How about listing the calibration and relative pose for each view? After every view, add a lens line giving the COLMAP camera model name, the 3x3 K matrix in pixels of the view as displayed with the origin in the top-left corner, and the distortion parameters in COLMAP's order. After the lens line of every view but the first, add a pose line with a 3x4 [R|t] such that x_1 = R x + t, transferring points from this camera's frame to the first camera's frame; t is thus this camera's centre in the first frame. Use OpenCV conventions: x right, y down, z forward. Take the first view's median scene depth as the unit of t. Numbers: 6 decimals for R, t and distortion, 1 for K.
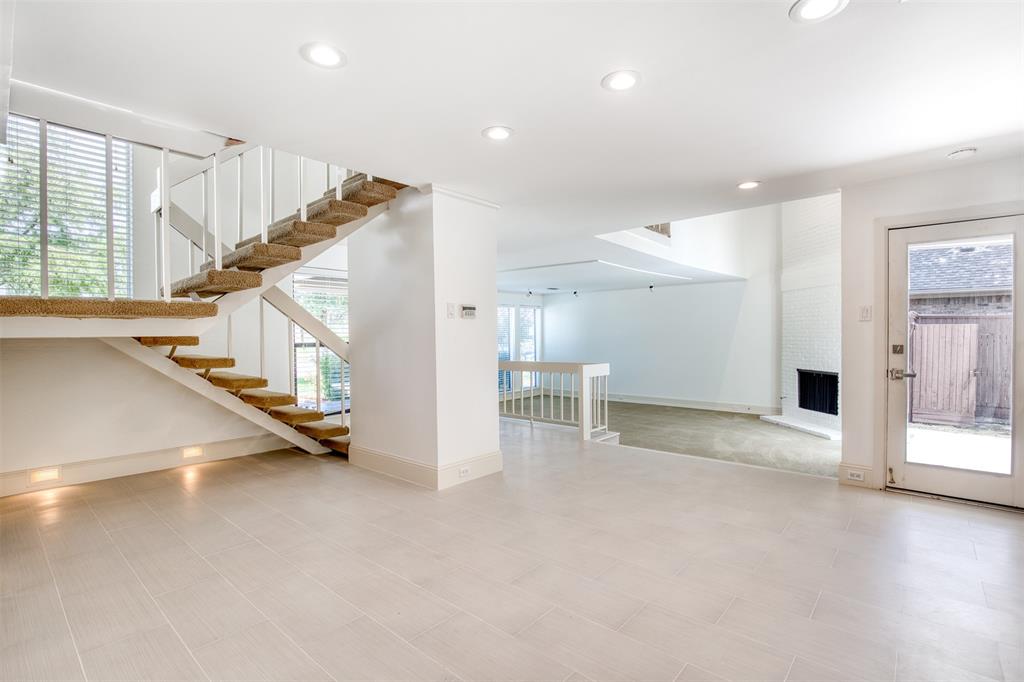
lens RADIAL K [[474.7, 0, 521.2], [0, 474.7, 343.3], [0, 0, 1]] dist [-0.023908, -0.000448]
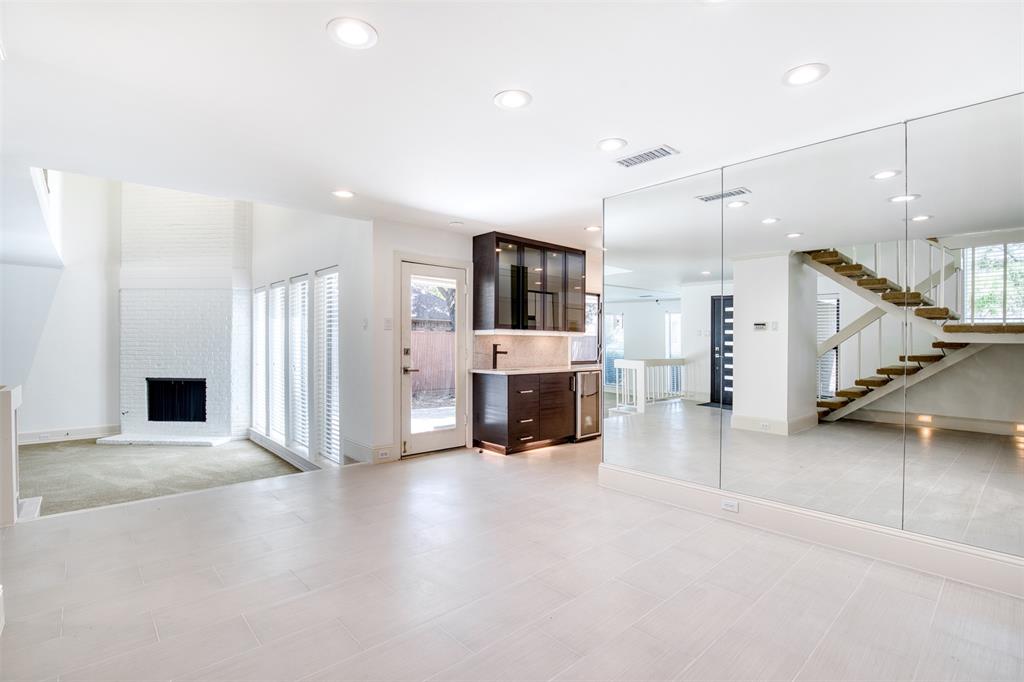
lens RADIAL K [[474.7, 0, 515.1], [0, 474.7, 341.1], [0, 0, 1]] dist [-0.023908, -0.000448]
pose [[0.124785, 0.000468, 0.992184, -0.208367], [0.011405, 0.999933, -0.001906, -0.004700], [-0.992118, 0.011554, 0.124772, 0.214088]]
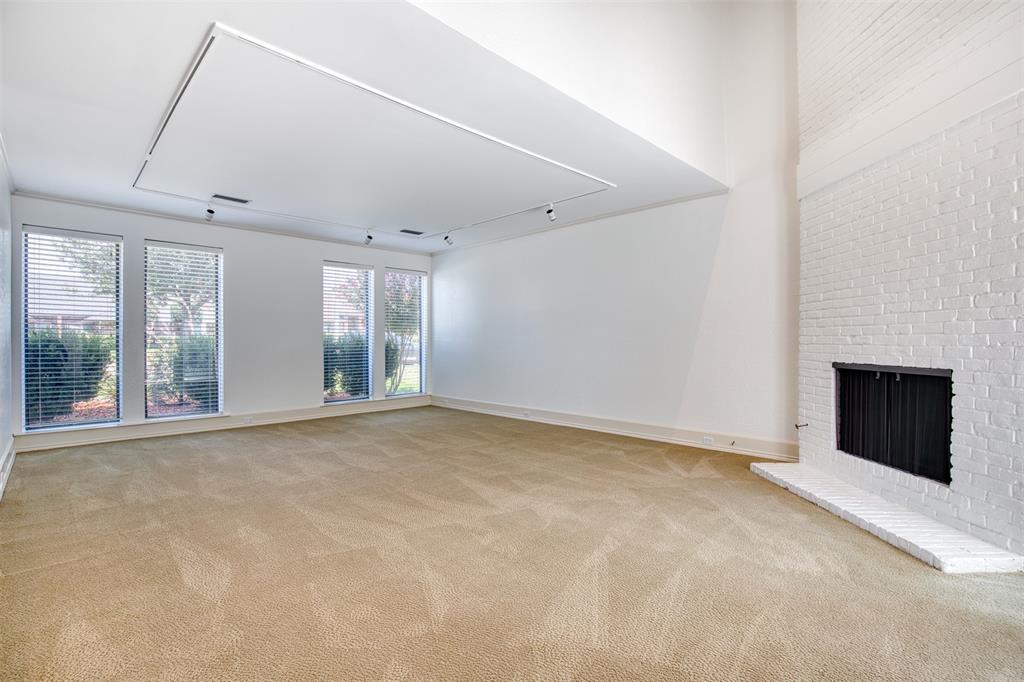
lens RADIAL K [[474.7, 0, 506.0], [0, 474.7, 341.2], [0, 0, 1]] dist [-0.023908, -0.000448]
pose [[0.998132, 0.009474, -0.060360, 0.322654], [-0.010303, 0.999857, -0.013446, 0.046157], [0.060224, 0.014042, 0.998086, 0.572609]]
